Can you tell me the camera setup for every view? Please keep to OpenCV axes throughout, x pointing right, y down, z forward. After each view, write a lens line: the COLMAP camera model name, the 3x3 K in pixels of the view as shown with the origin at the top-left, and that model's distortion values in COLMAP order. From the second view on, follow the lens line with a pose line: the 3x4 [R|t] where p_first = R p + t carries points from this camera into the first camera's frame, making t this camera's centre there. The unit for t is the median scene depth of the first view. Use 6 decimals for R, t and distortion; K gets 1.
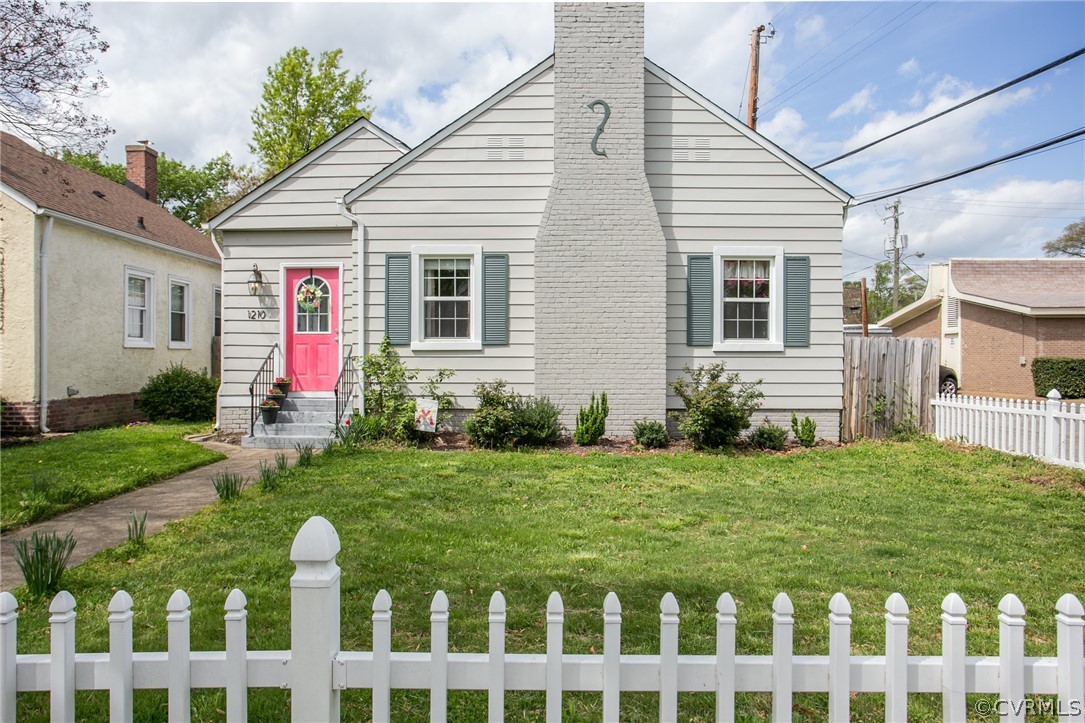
lens RADIAL K [[785.5, 0, 546.2], [0, 785.5, 376.8], [0, 0, 1]] dist [-0.043523, 0.024910]
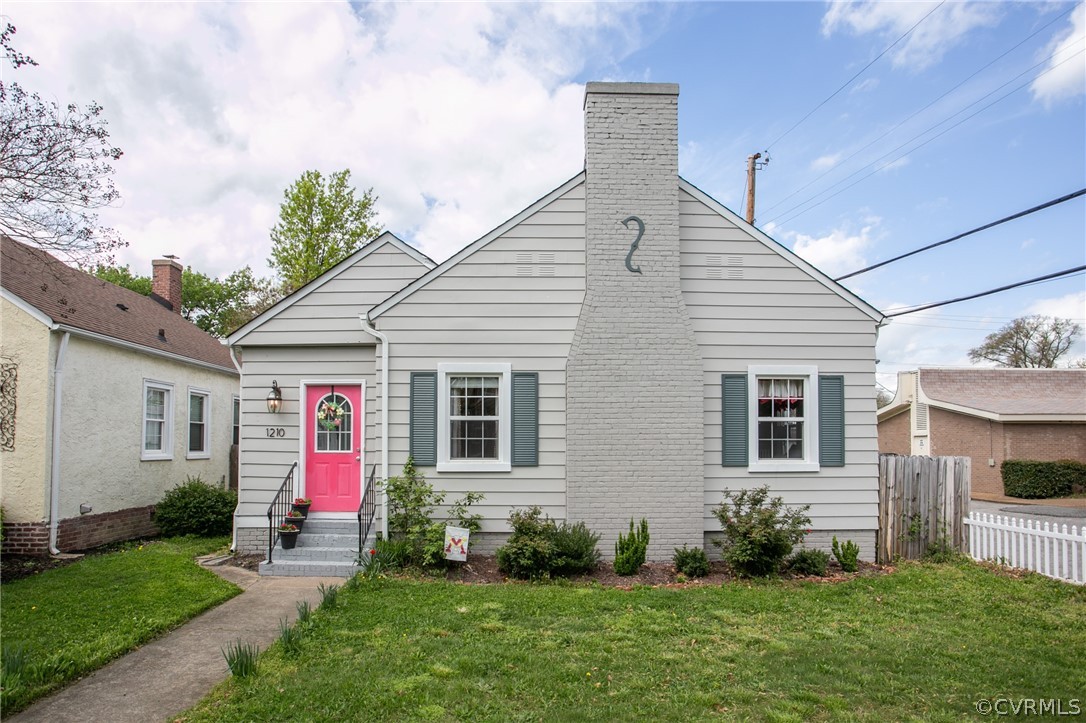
lens RADIAL K [[663.2, 0, 538.8], [0, 663.2, 424.4], [0, 0, 1]] dist [-0.055454, 0.009805]
pose [[0.999454, -0.001472, 0.033022, -0.074407], [0.002990, 0.998940, -0.045940, -0.053652], [-0.032919, 0.046014, 0.998398, 0.181837]]
